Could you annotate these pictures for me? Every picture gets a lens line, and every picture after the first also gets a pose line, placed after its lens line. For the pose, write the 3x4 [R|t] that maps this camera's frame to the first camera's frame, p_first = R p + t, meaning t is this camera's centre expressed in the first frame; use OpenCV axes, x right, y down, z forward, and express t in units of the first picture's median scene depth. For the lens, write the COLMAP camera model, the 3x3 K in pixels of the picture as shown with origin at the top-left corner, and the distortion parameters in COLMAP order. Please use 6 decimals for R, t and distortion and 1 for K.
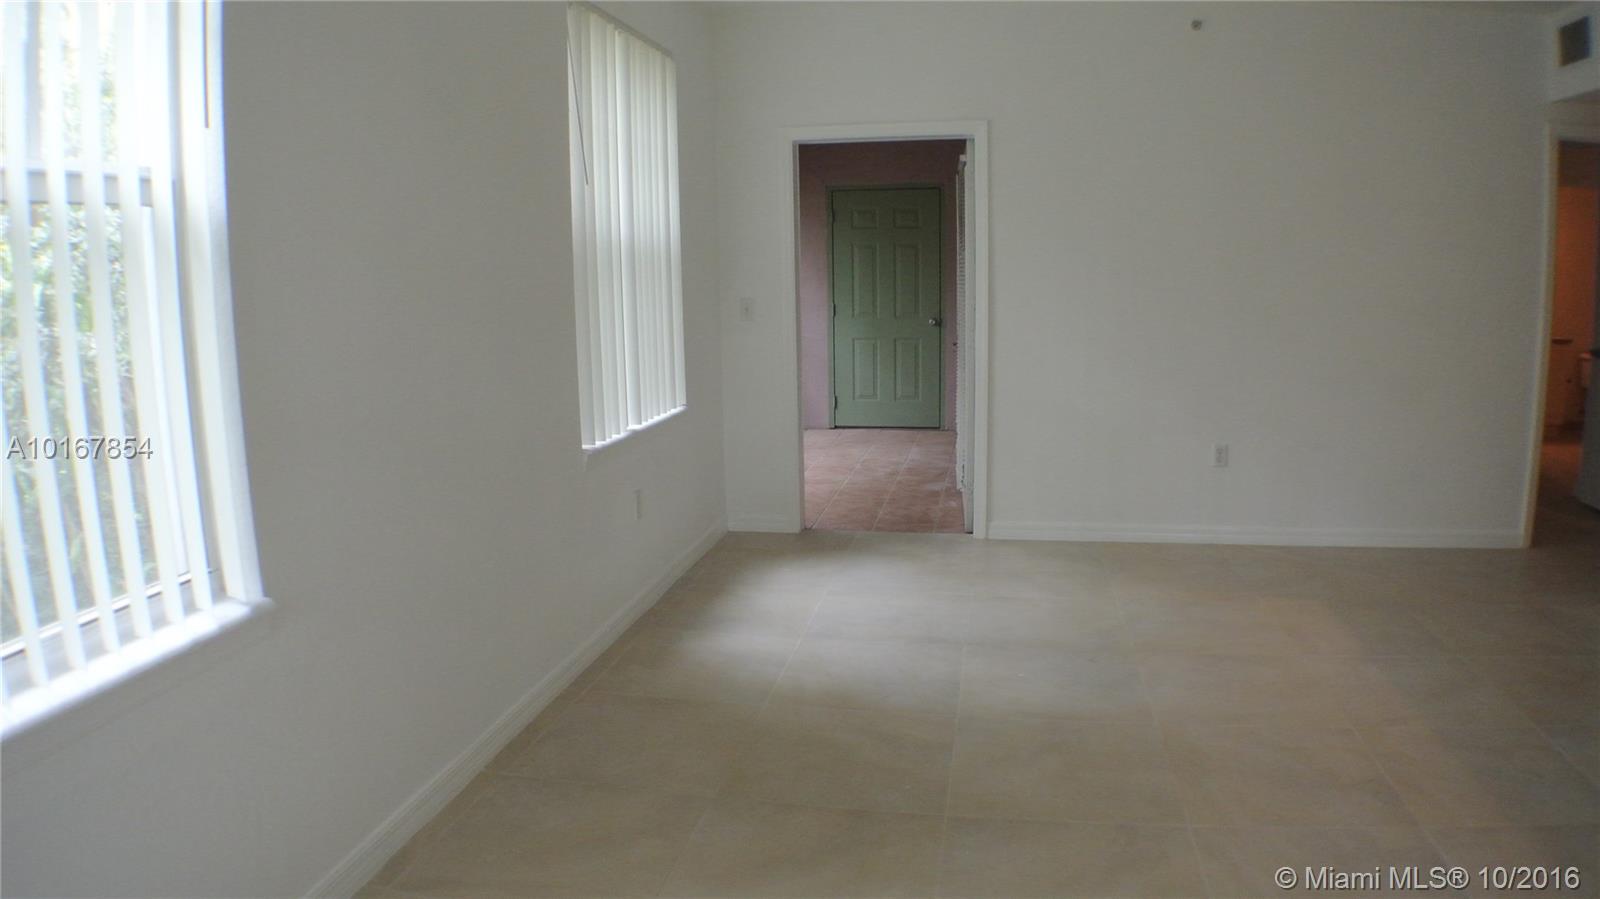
lens RADIAL K [[1008.4, 0, 810.4], [0, 1008.4, 458.0], [0, 0, 1]] dist [-0.213964, 0.049406]
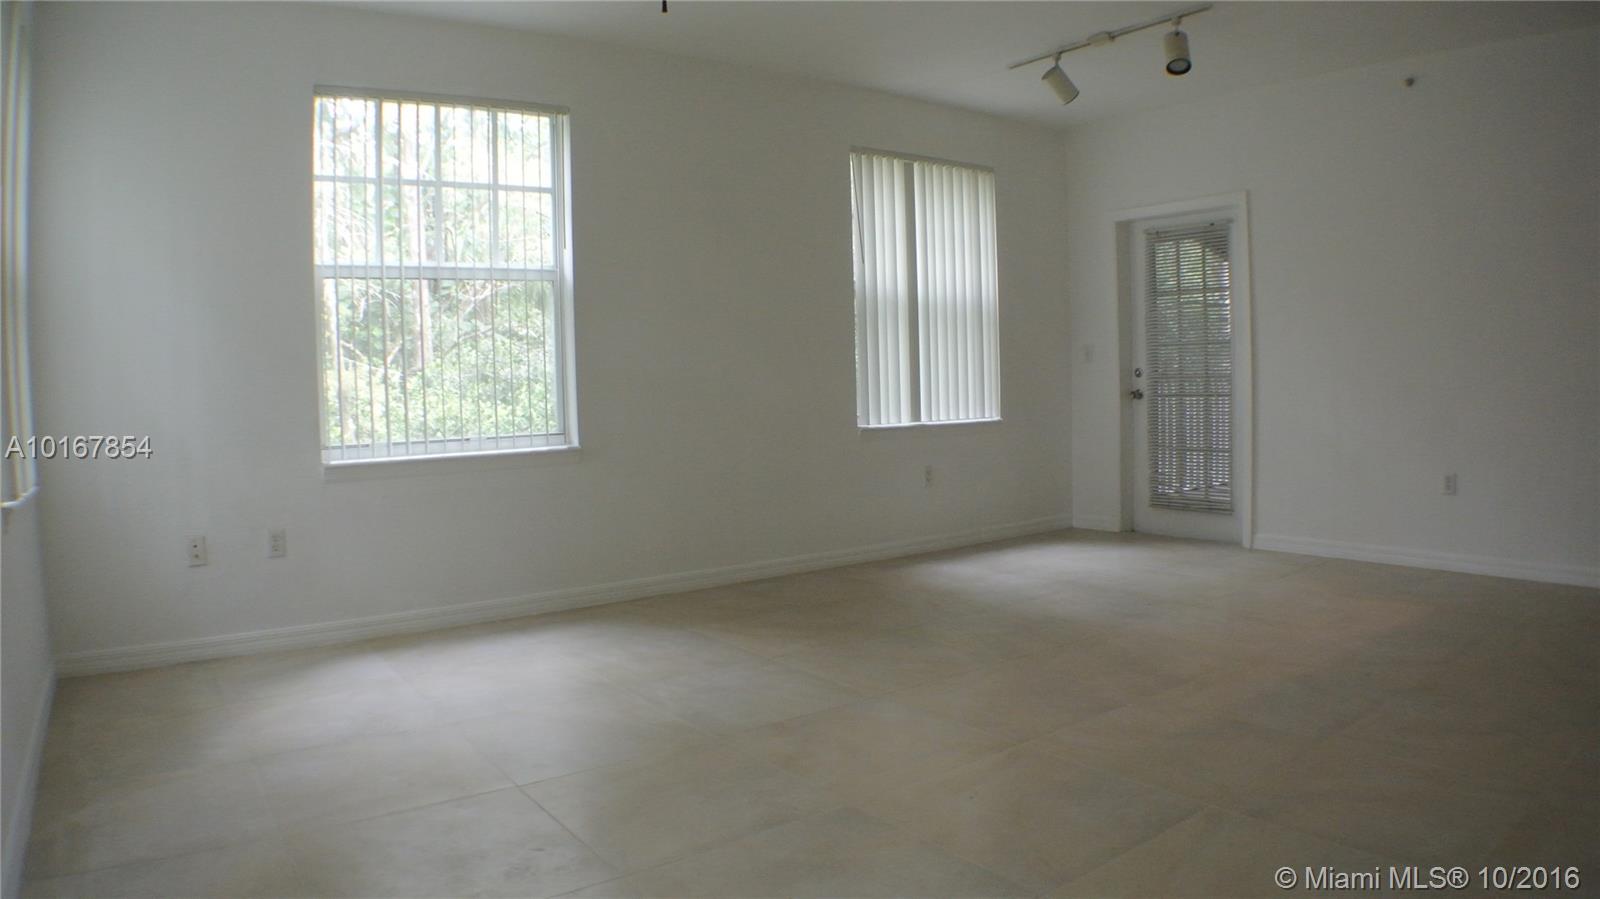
lens RADIAL K [[1008.4, 0, 810.4], [0, 1008.4, 458.0], [0, 0, 1]] dist [-0.213964, 0.049406]
pose [[0.757478, 0.048898, -0.651027, 0.547220], [-0.106367, 0.993111, -0.049167, 0.092802], [0.644137, 0.106491, 0.757461, -0.195527]]
